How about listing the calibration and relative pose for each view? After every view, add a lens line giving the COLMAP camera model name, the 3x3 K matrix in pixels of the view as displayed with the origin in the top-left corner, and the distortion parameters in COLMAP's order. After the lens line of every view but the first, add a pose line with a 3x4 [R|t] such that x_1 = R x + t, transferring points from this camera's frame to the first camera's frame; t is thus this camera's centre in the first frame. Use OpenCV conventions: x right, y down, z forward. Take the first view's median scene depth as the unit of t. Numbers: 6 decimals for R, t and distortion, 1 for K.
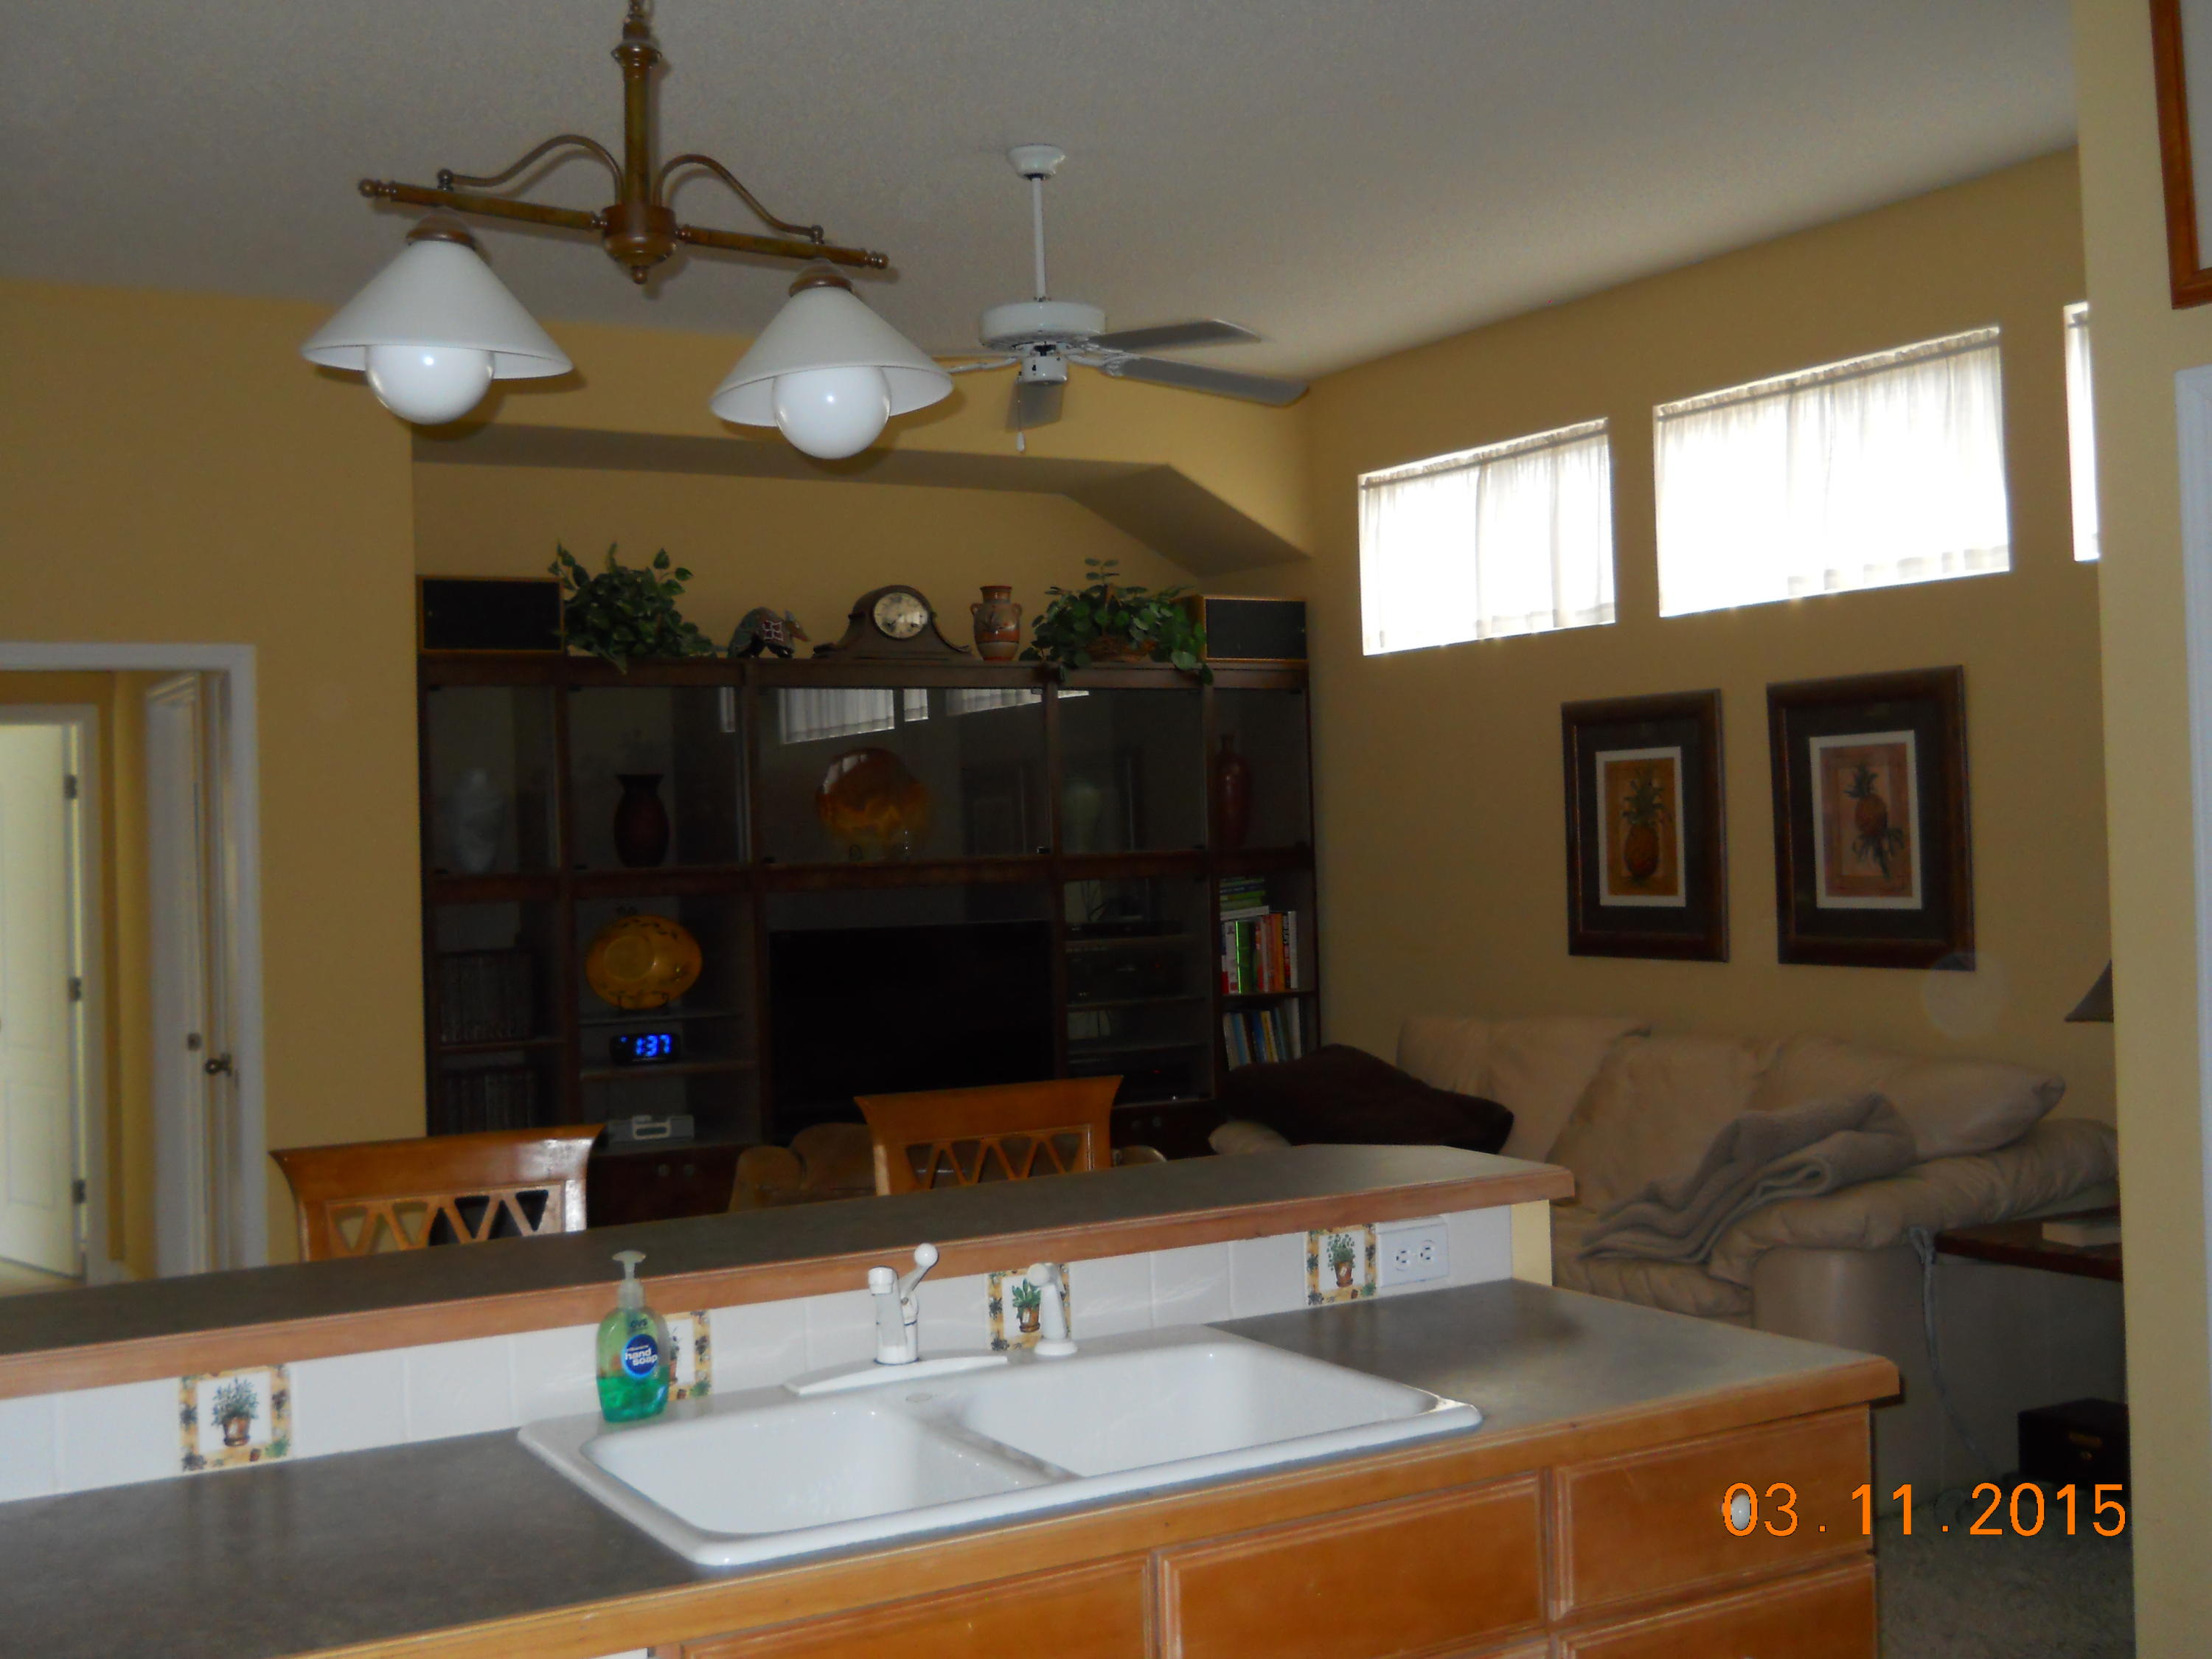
lens RADIAL K [[2434.2, 0, 1042.5], [0, 2434.2, 842.6], [0, 0, 1]] dist [-0.001602, 0.006342]
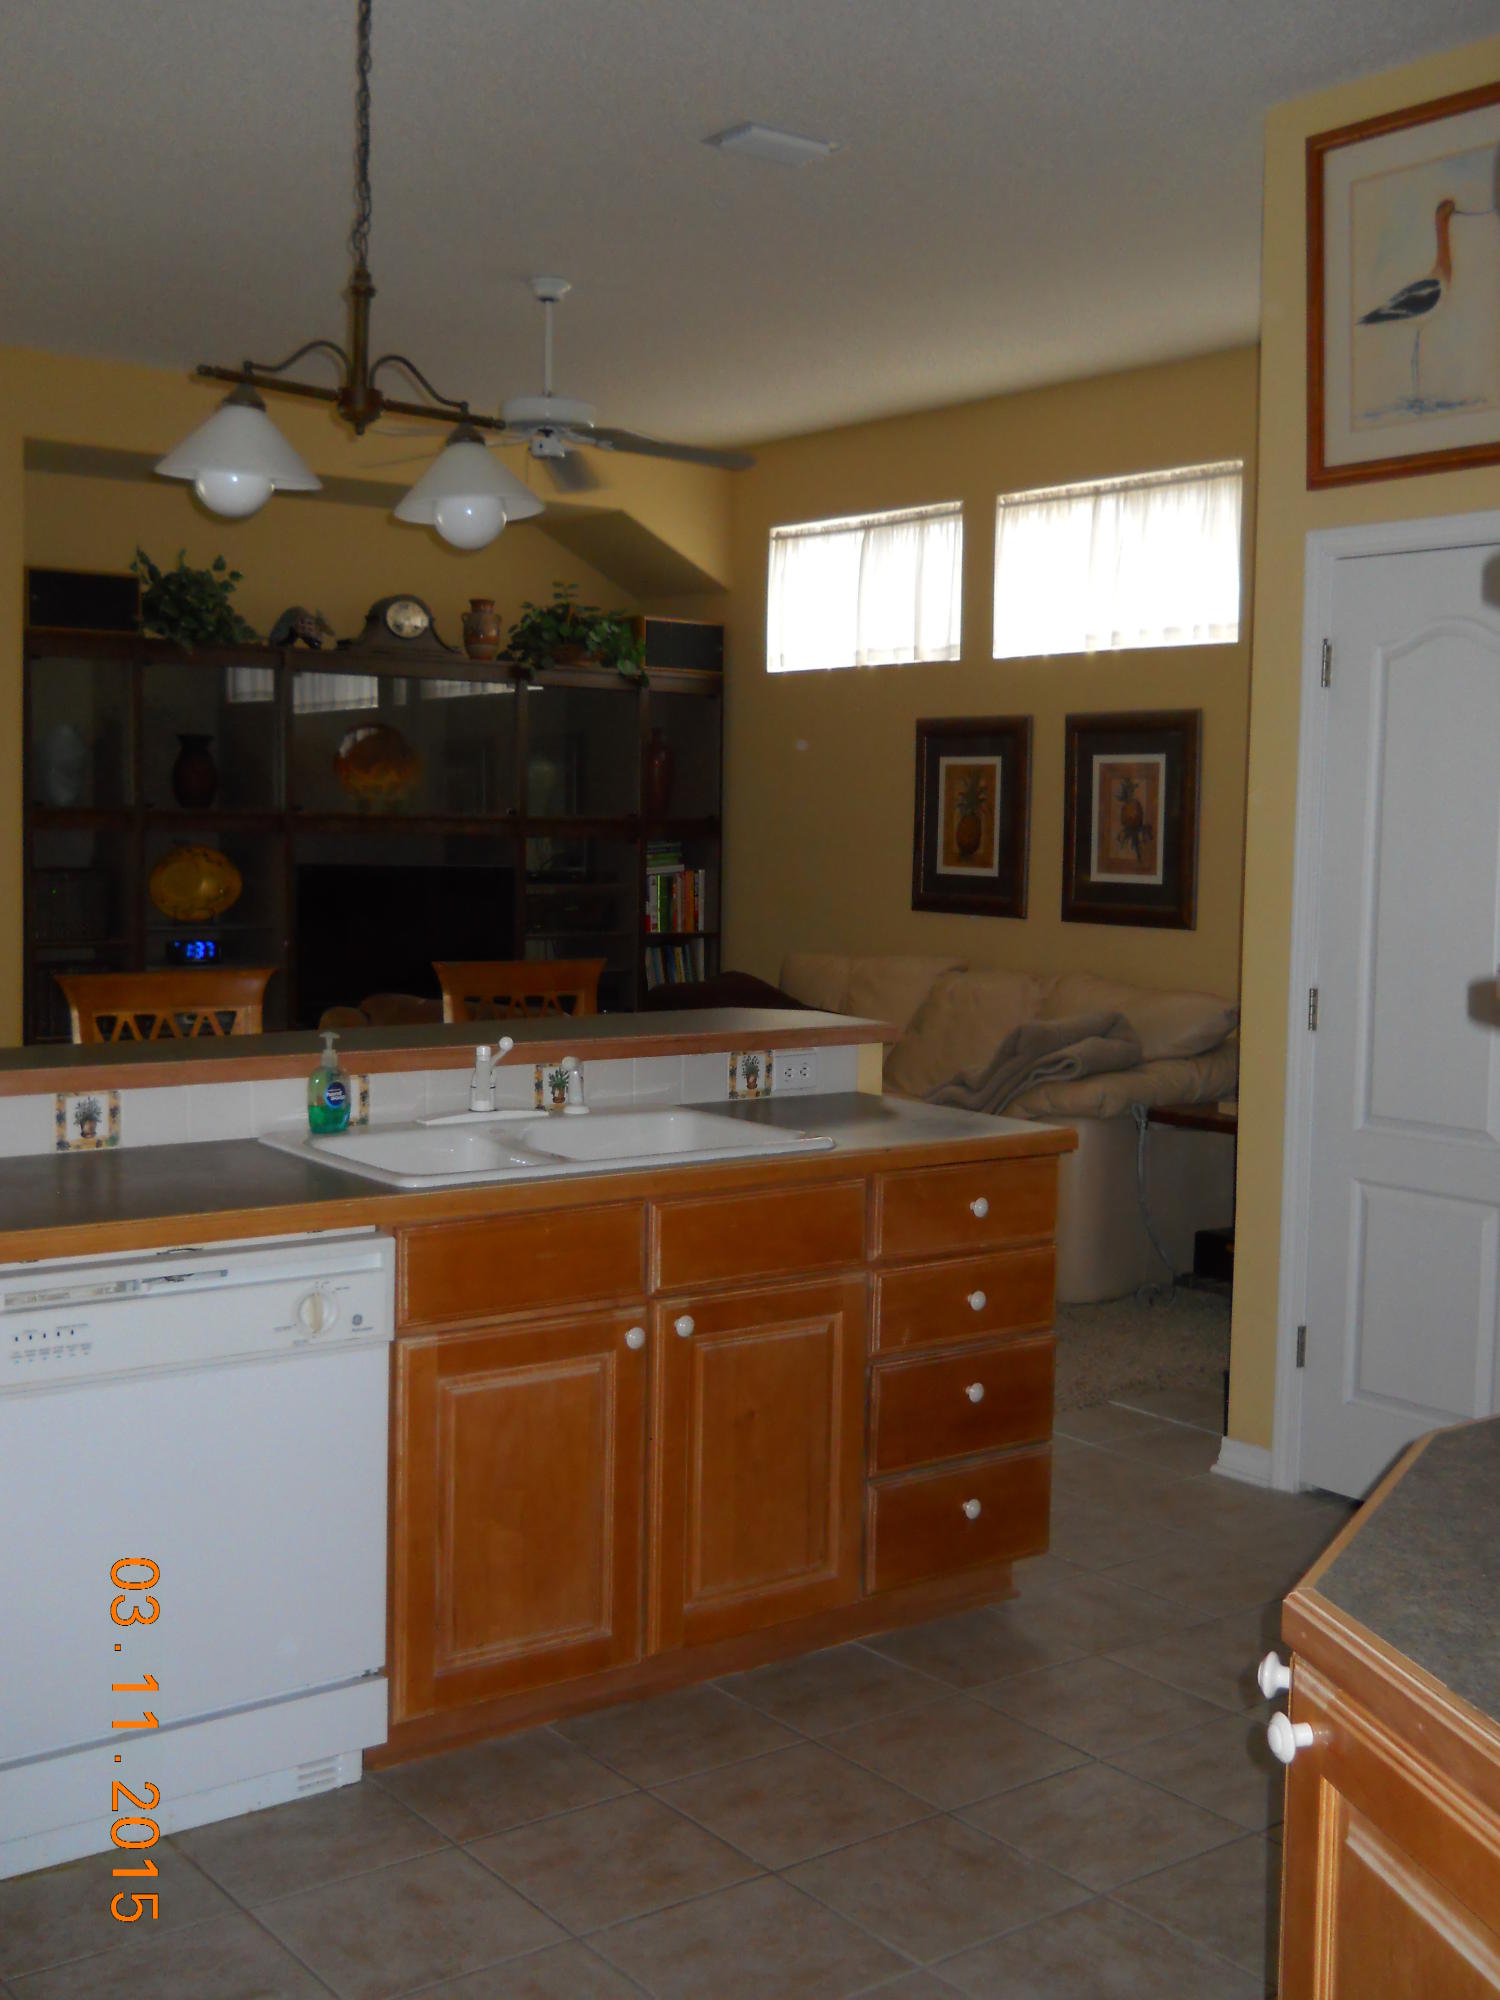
lens RADIAL K [[2200.9, 0, 750.0], [0, 2200.9, 1000.0], [0, 0, 1]] dist [-0.001602, 0.006342]
pose [[0.989931, 0.038355, 0.136258, -0.034518], [-0.049290, 0.995750, 0.077804, 0.006427], [-0.132694, -0.083736, 0.987614, -0.189499]]
